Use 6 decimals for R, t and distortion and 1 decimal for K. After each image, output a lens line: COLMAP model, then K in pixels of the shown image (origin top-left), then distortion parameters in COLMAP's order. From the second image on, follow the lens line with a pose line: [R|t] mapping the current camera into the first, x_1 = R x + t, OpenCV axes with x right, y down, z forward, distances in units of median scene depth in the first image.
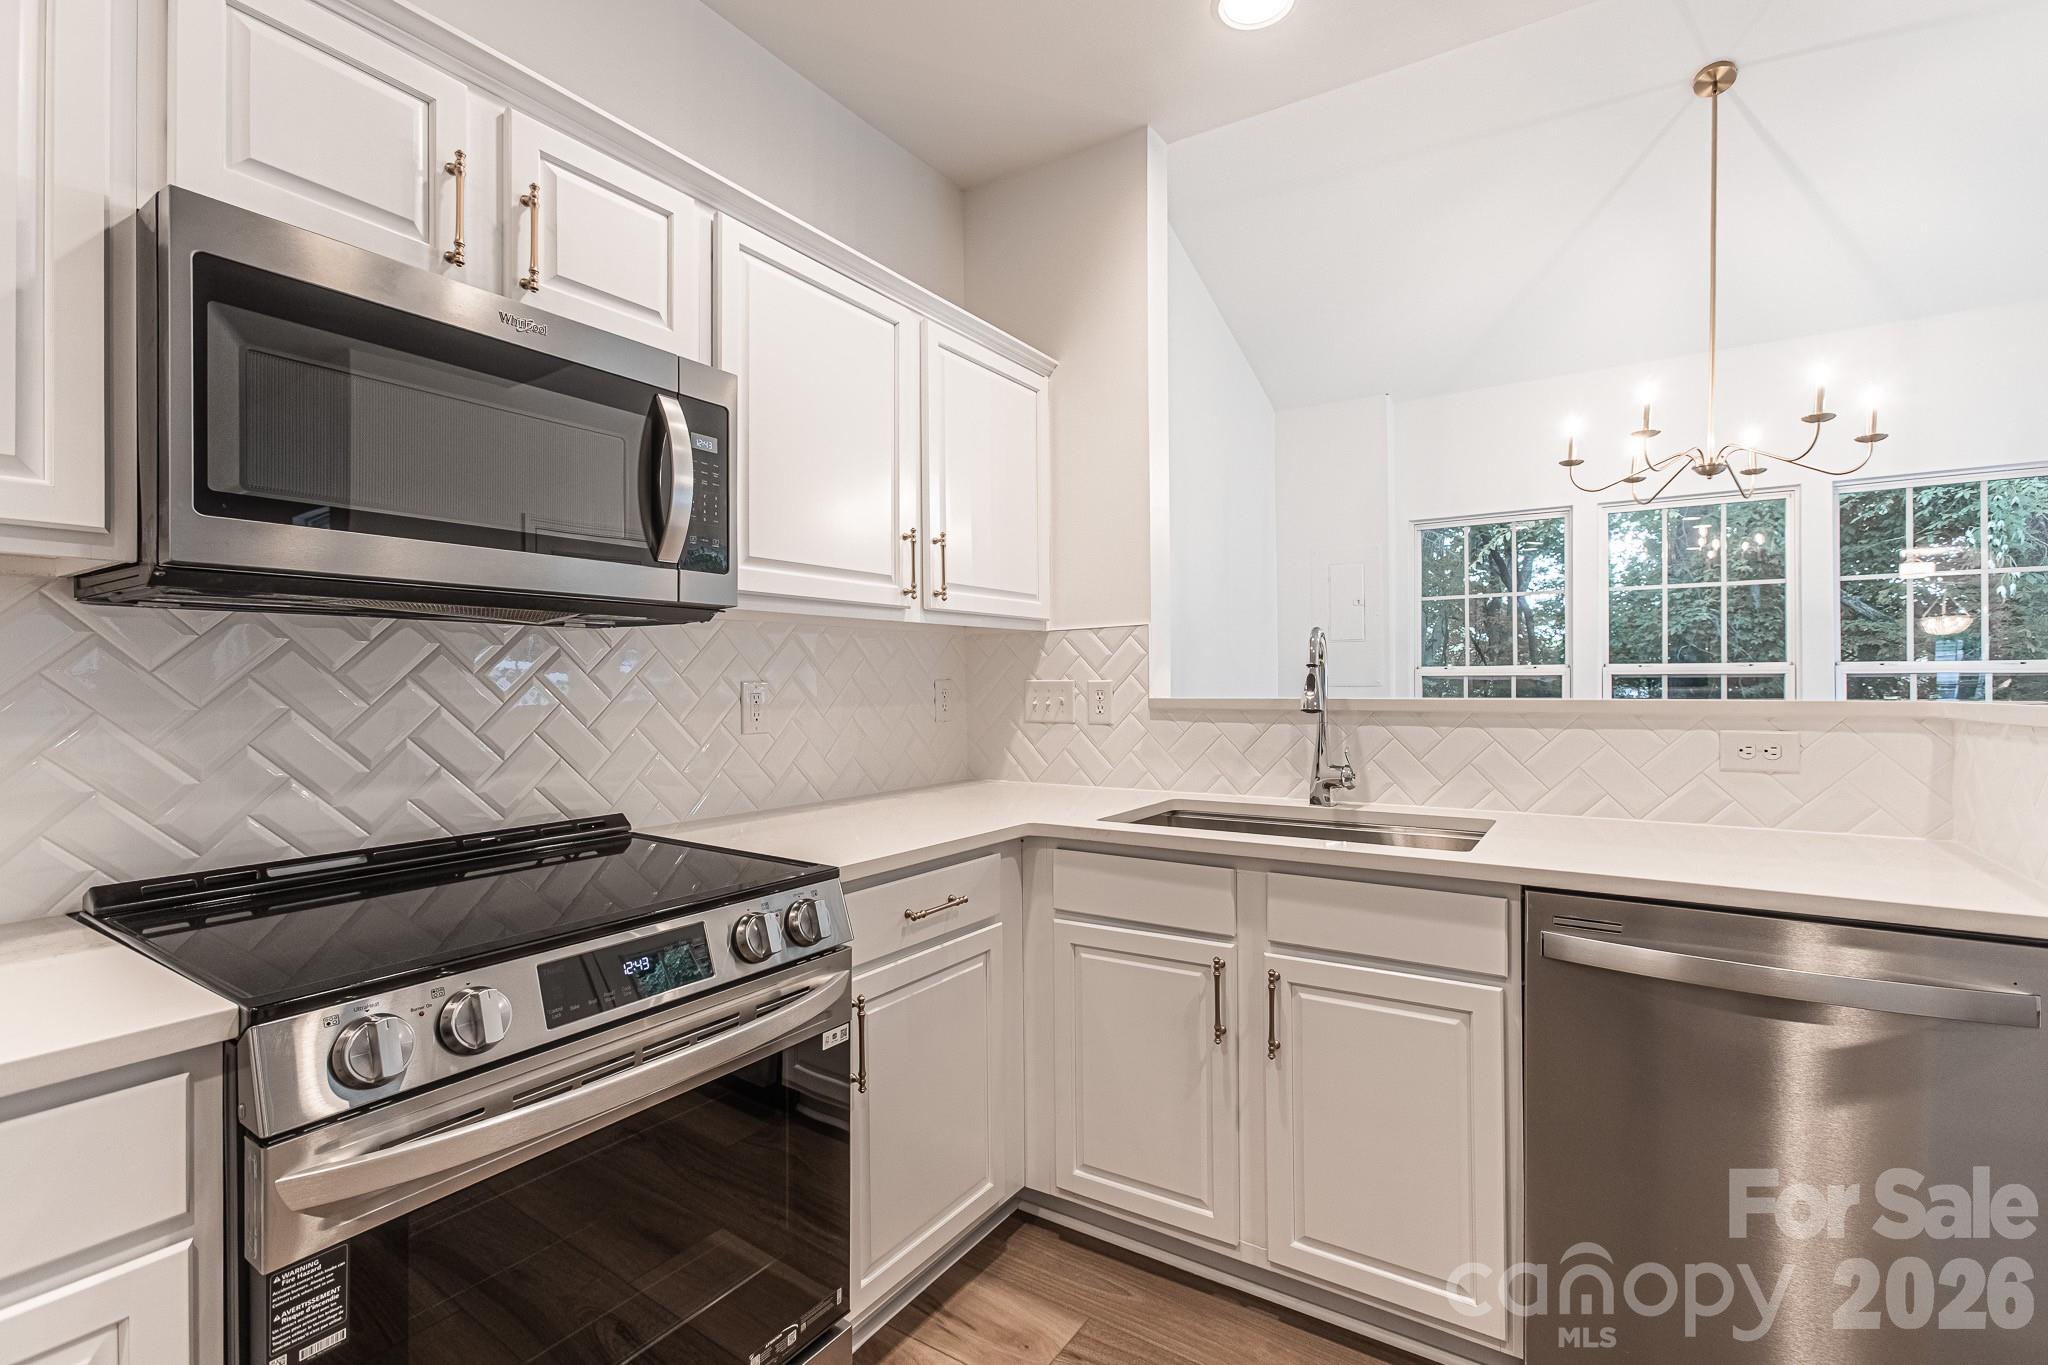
lens RADIAL K [[906.7, 0, 1033.1], [0, 906.7, 682.6], [0, 0, 1]] dist [-0.025590, 0.012614]
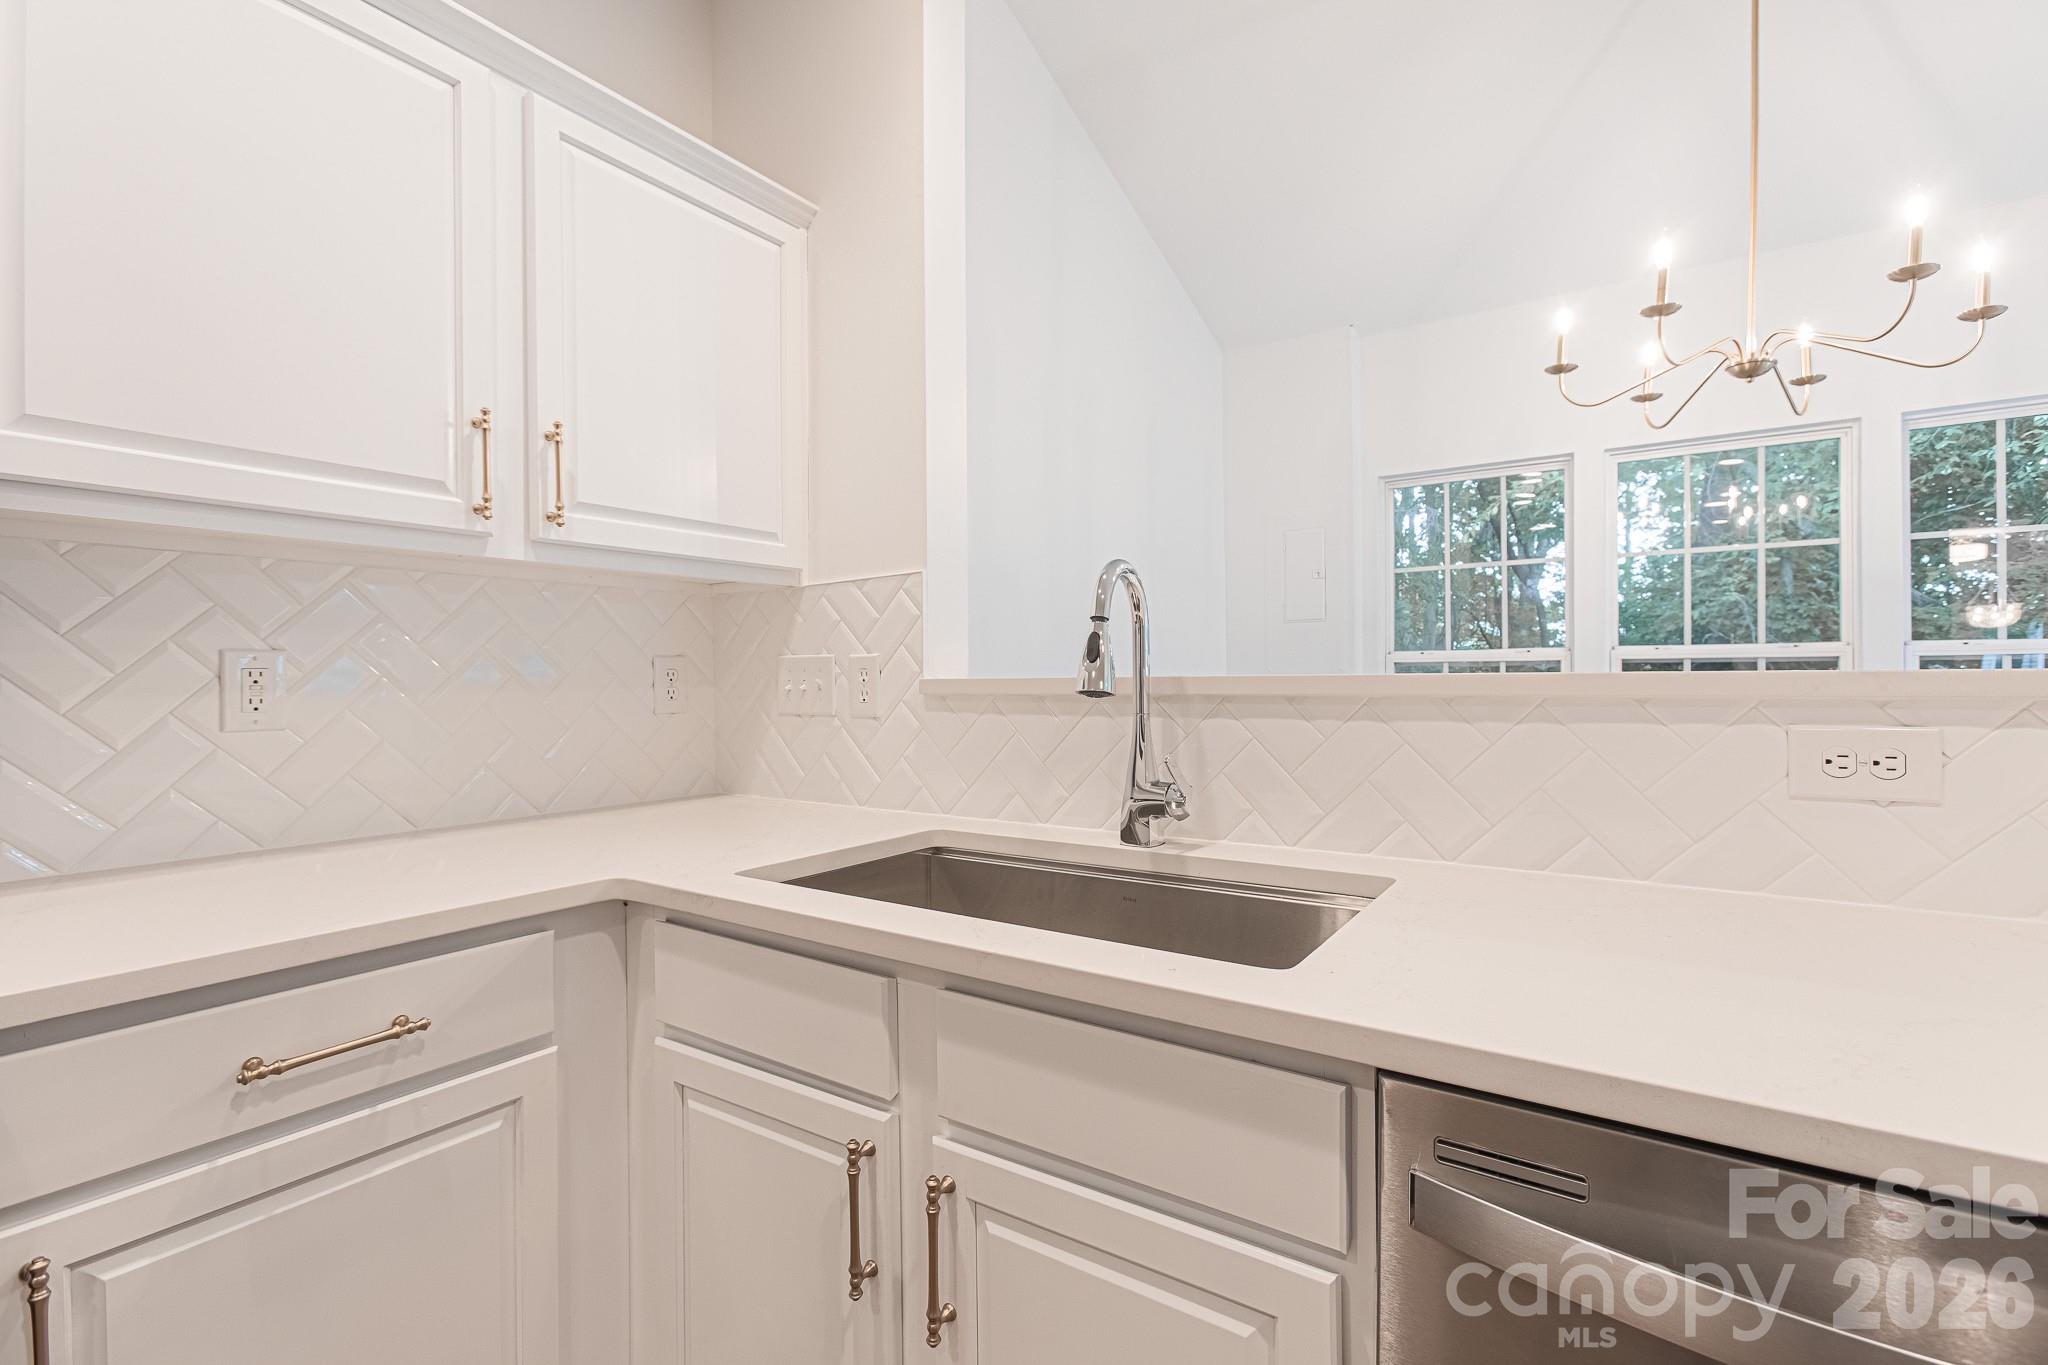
lens RADIAL K [[906.7, 0, 1033.1], [0, 906.7, 682.6], [0, 0, 1]] dist [-0.025590, 0.012614]
pose [[0.999863, -0.001300, -0.016531, 0.218805], [0.001347, 0.999995, 0.002845, 0.017594], [0.016527, -0.002867, 0.999859, 0.311896]]
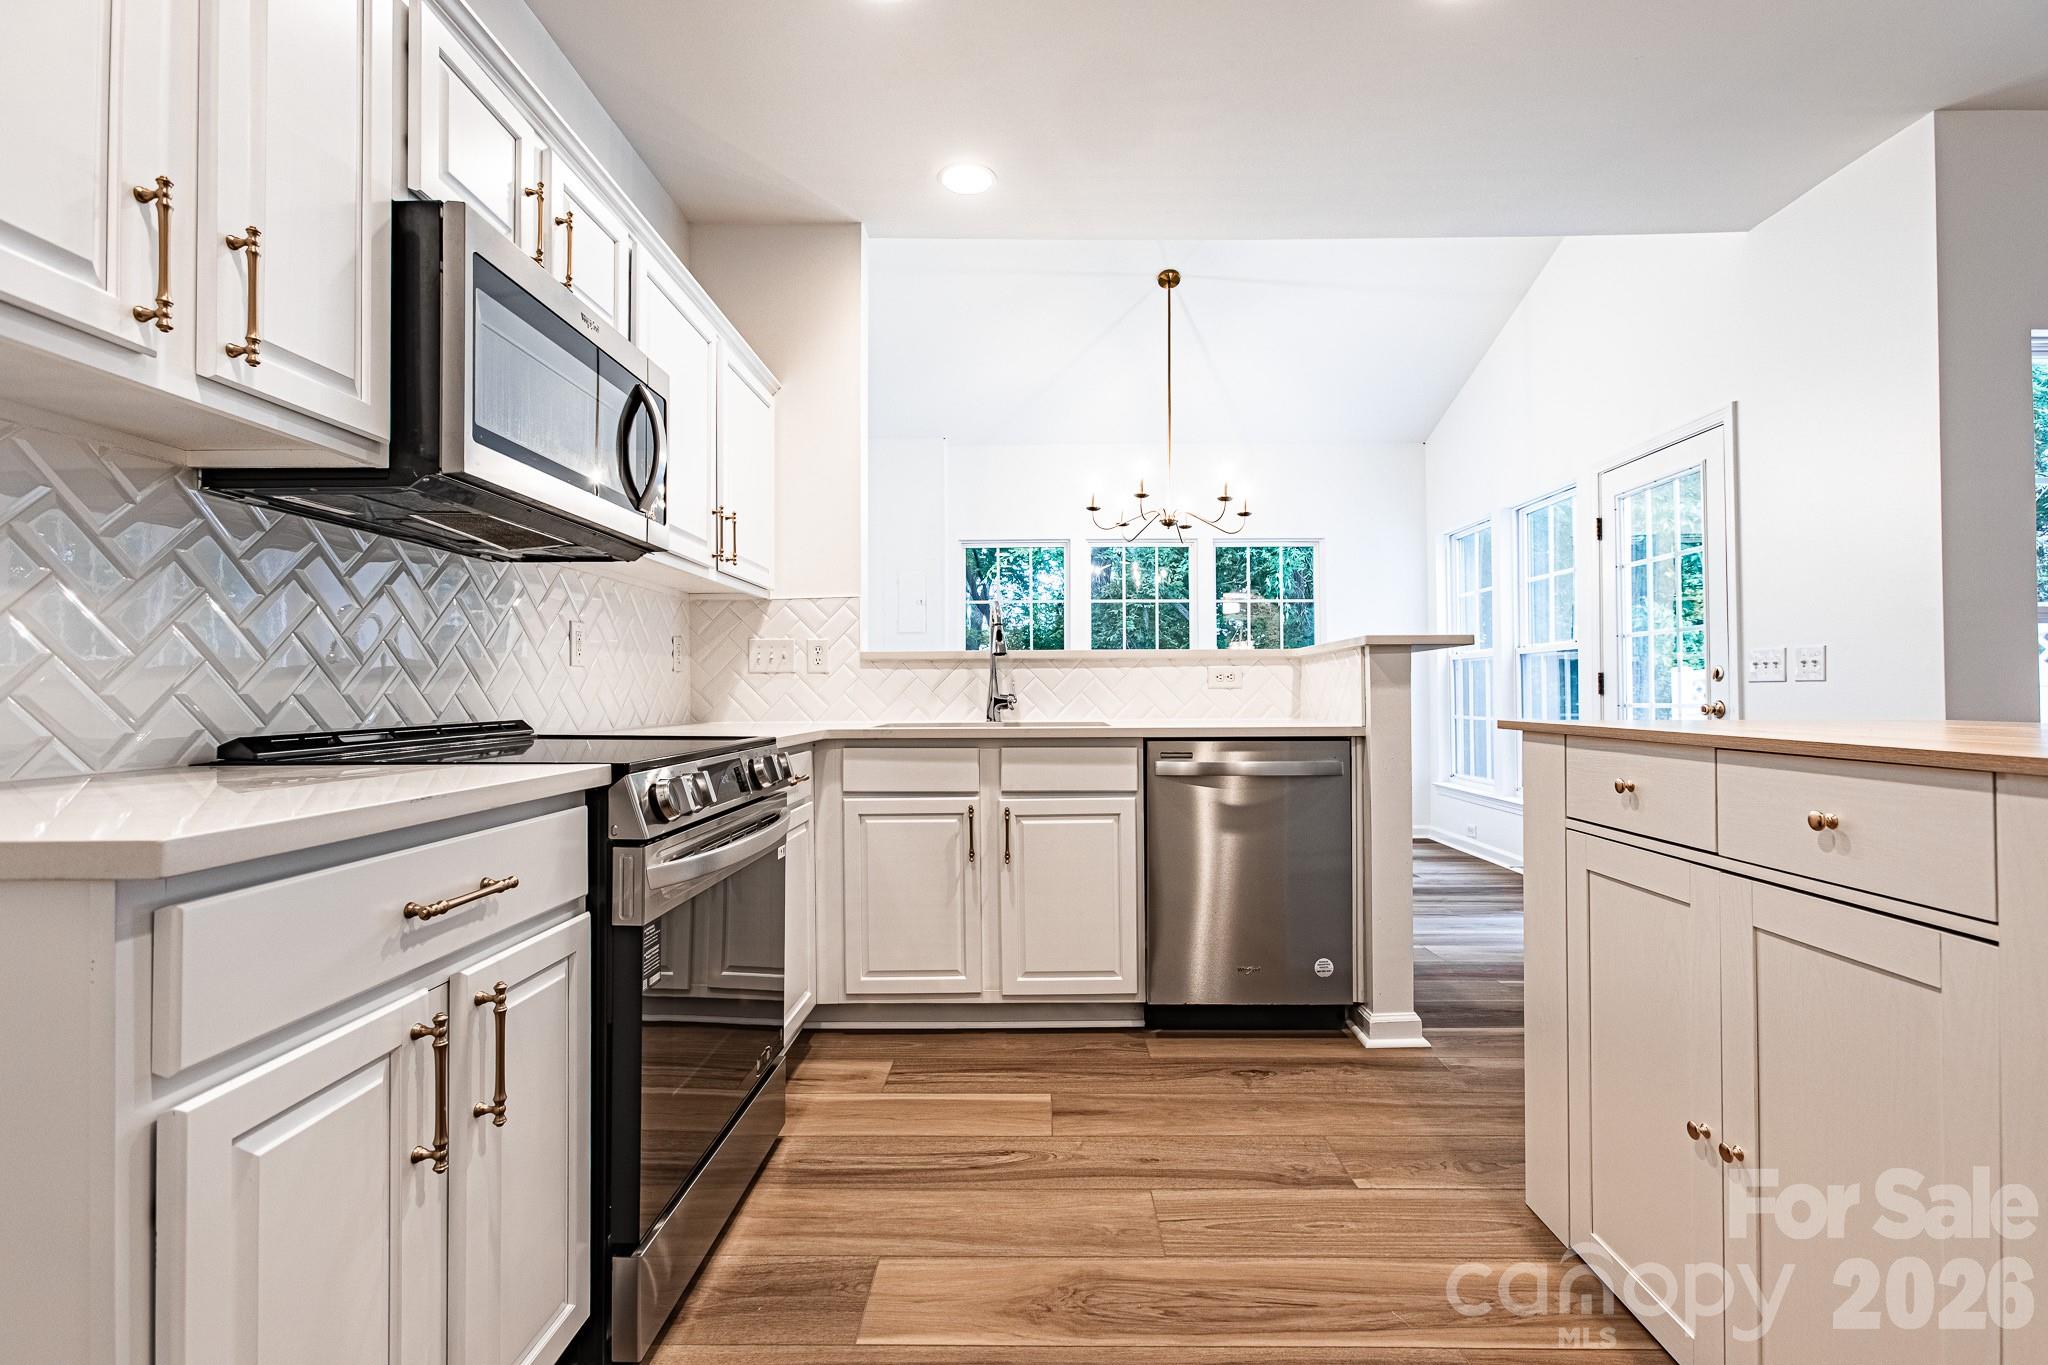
lens RADIAL K [[906.7, 0, 1033.1], [0, 906.7, 682.6], [0, 0, 1]] dist [-0.025590, 0.012614]
pose [[0.838372, 0.008058, 0.545039, -0.376382], [-0.000291, 0.999897, -0.014335, 0.079306], [-0.545098, 0.011859, 0.838288, -0.244693]]
